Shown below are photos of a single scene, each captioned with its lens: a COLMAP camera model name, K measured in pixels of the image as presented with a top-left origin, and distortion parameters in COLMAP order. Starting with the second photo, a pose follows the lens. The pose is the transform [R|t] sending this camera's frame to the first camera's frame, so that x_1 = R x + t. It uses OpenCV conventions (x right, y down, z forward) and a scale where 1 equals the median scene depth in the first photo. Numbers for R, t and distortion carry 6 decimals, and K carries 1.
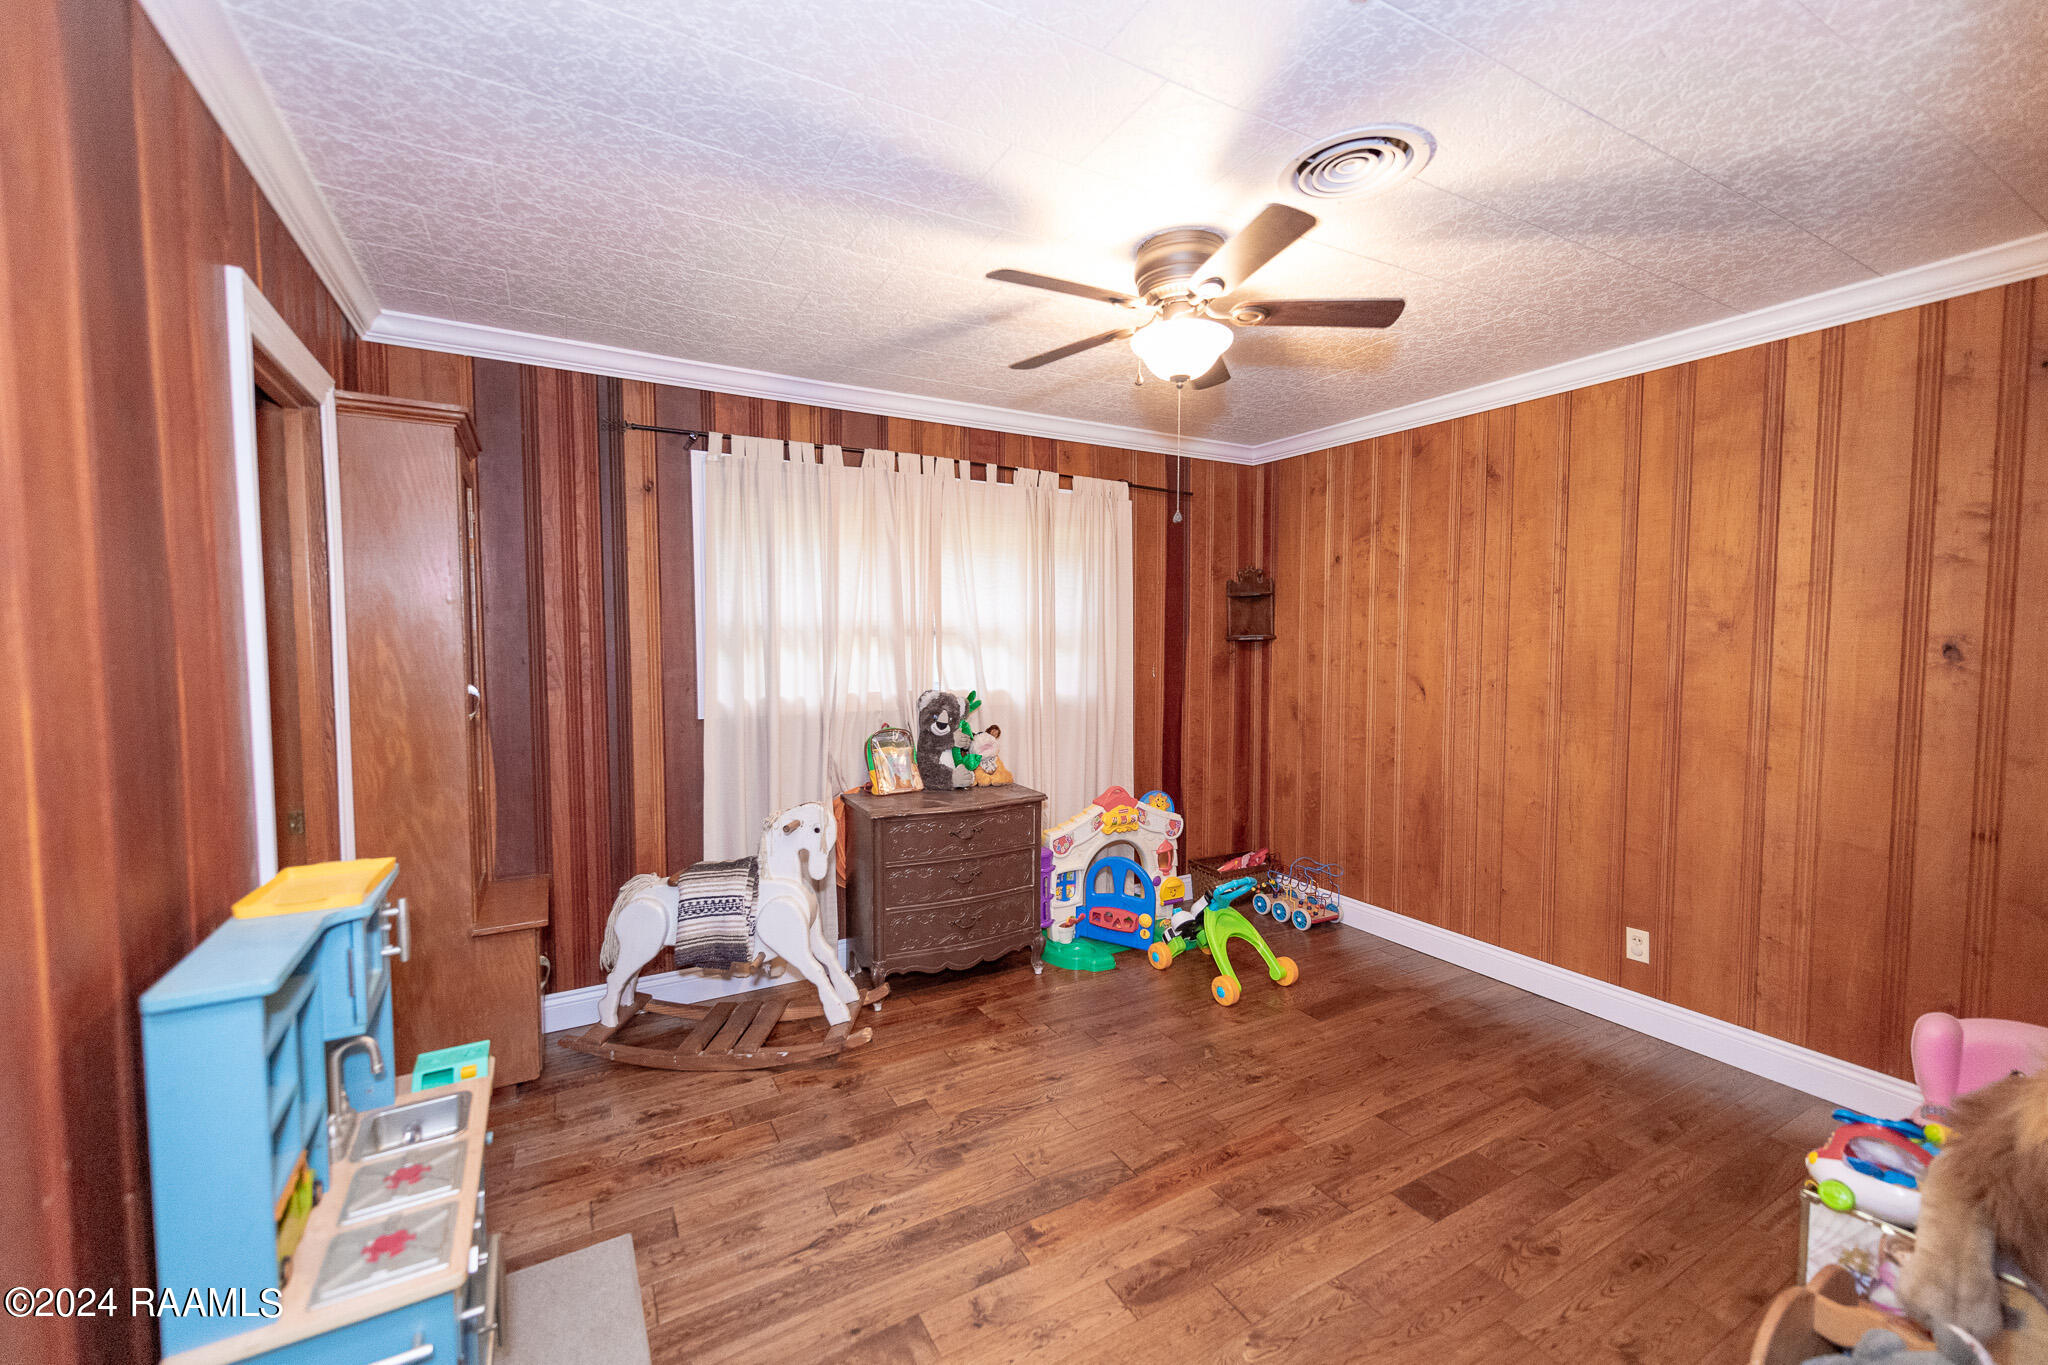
lens RADIAL K [[828.0, 0, 1025.4], [0, 828.0, 678.1], [0, 0, 1]] dist [0.010112, -0.004037]
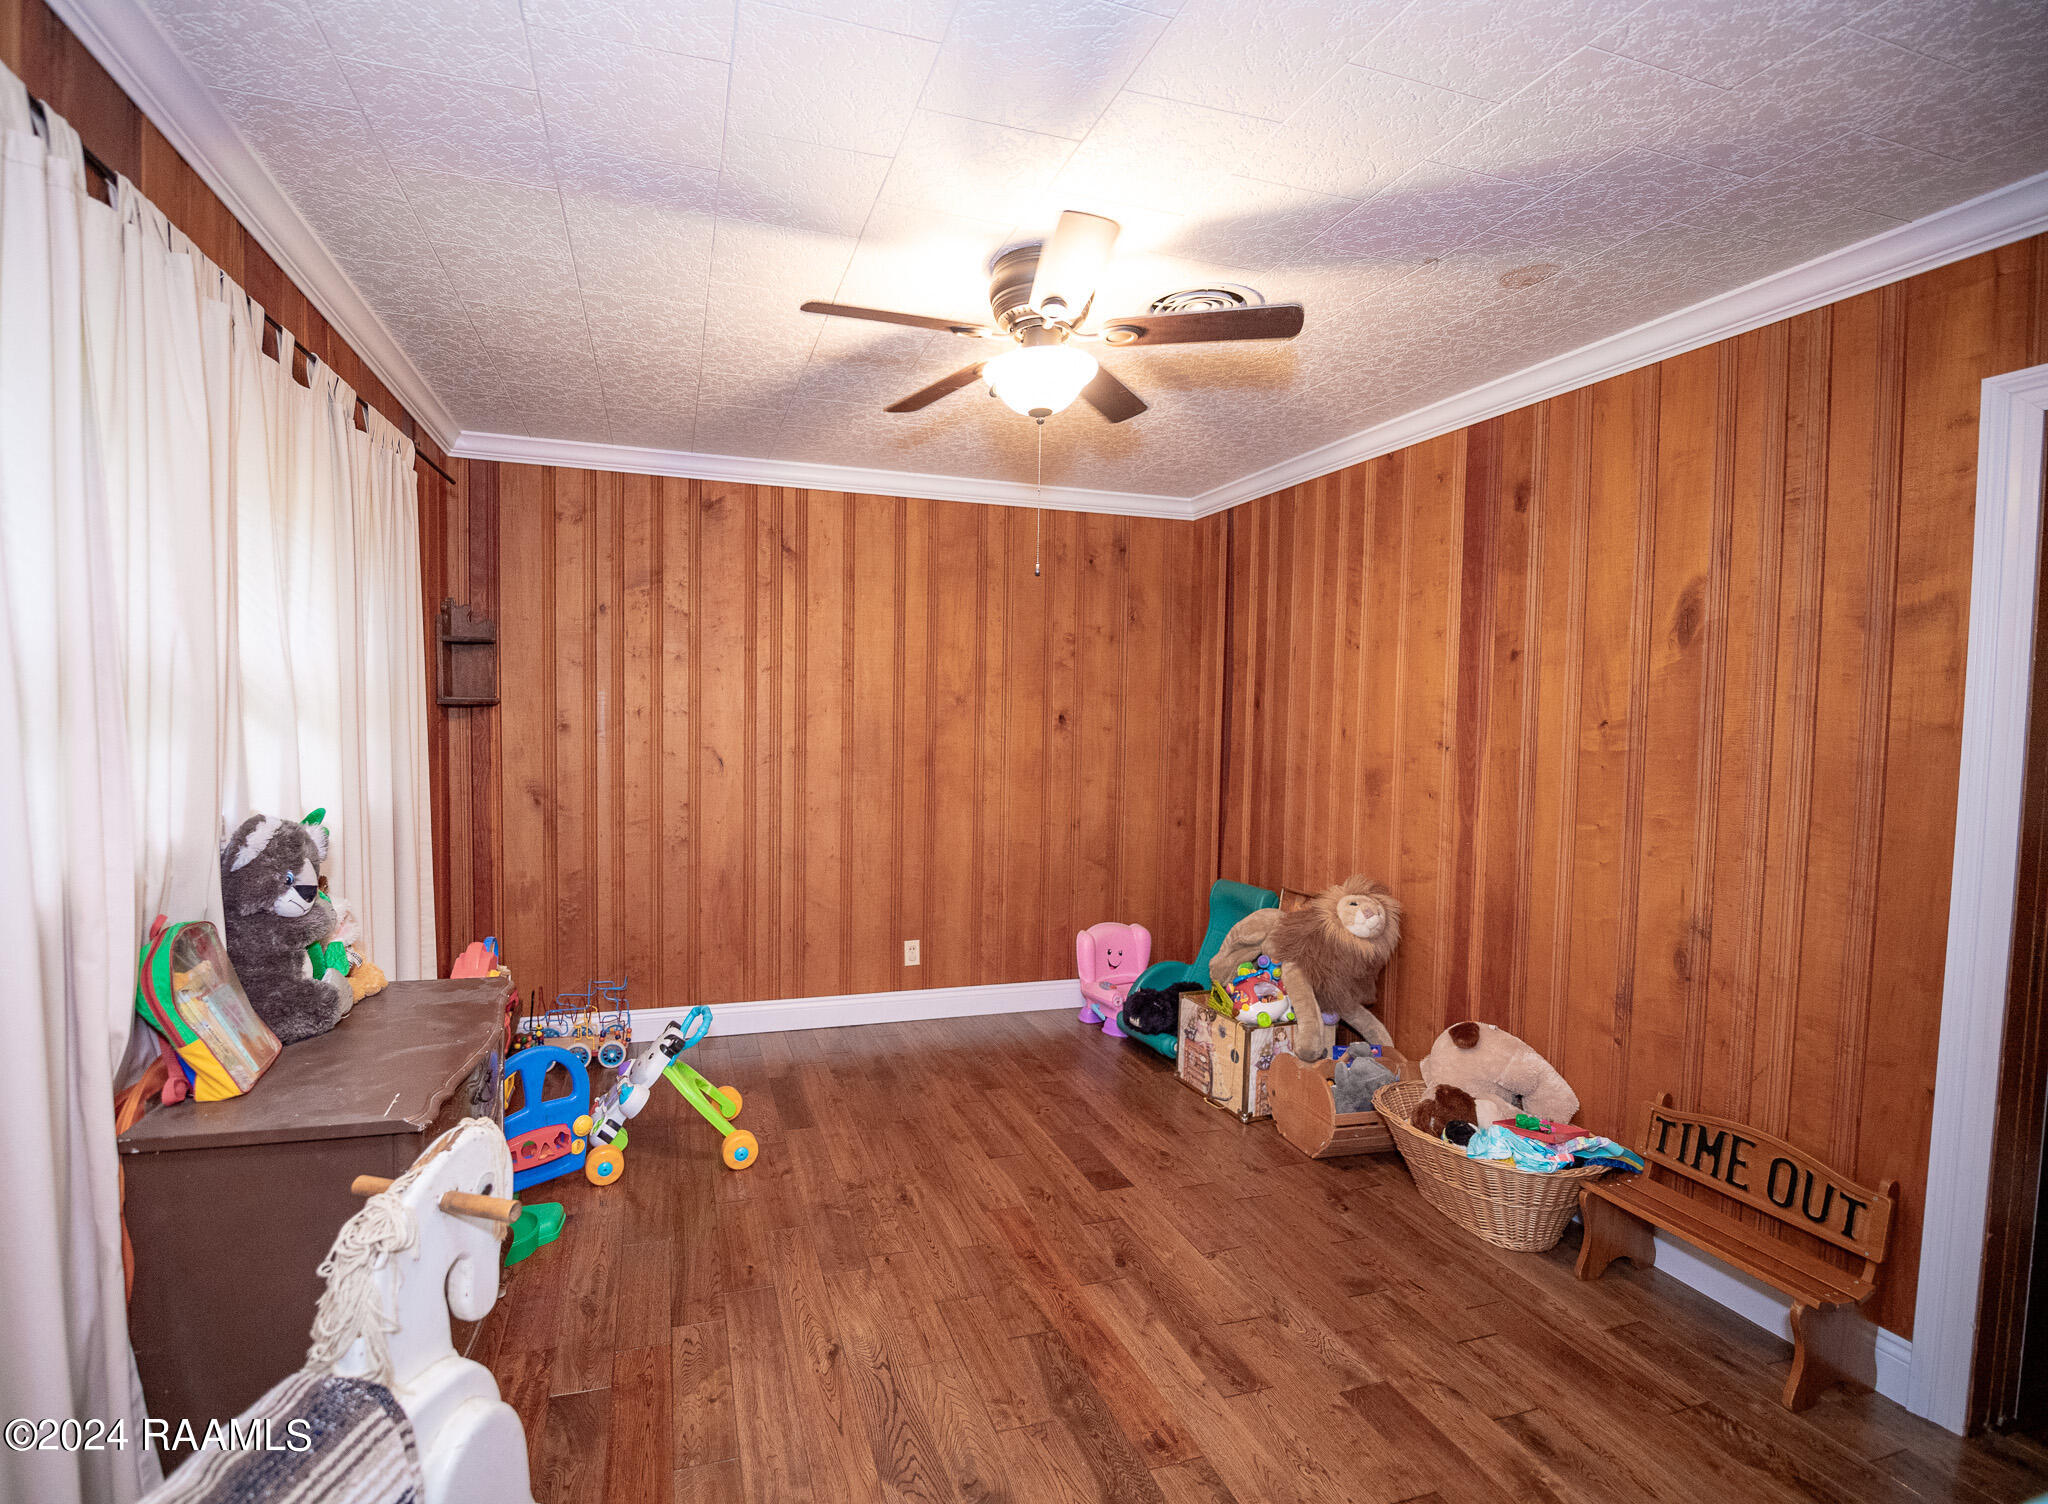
lens RADIAL K [[848.0, 0, 1023.4], [0, 848.0, 753.6], [0, 0, 1]] dist [-0.012543, -0.000189]
pose [[0.230073, -0.045588, 0.972105, -0.486163], [0.034043, 0.998668, 0.038776, -0.025824], [-0.972578, 0.024172, 0.231319, 0.566004]]
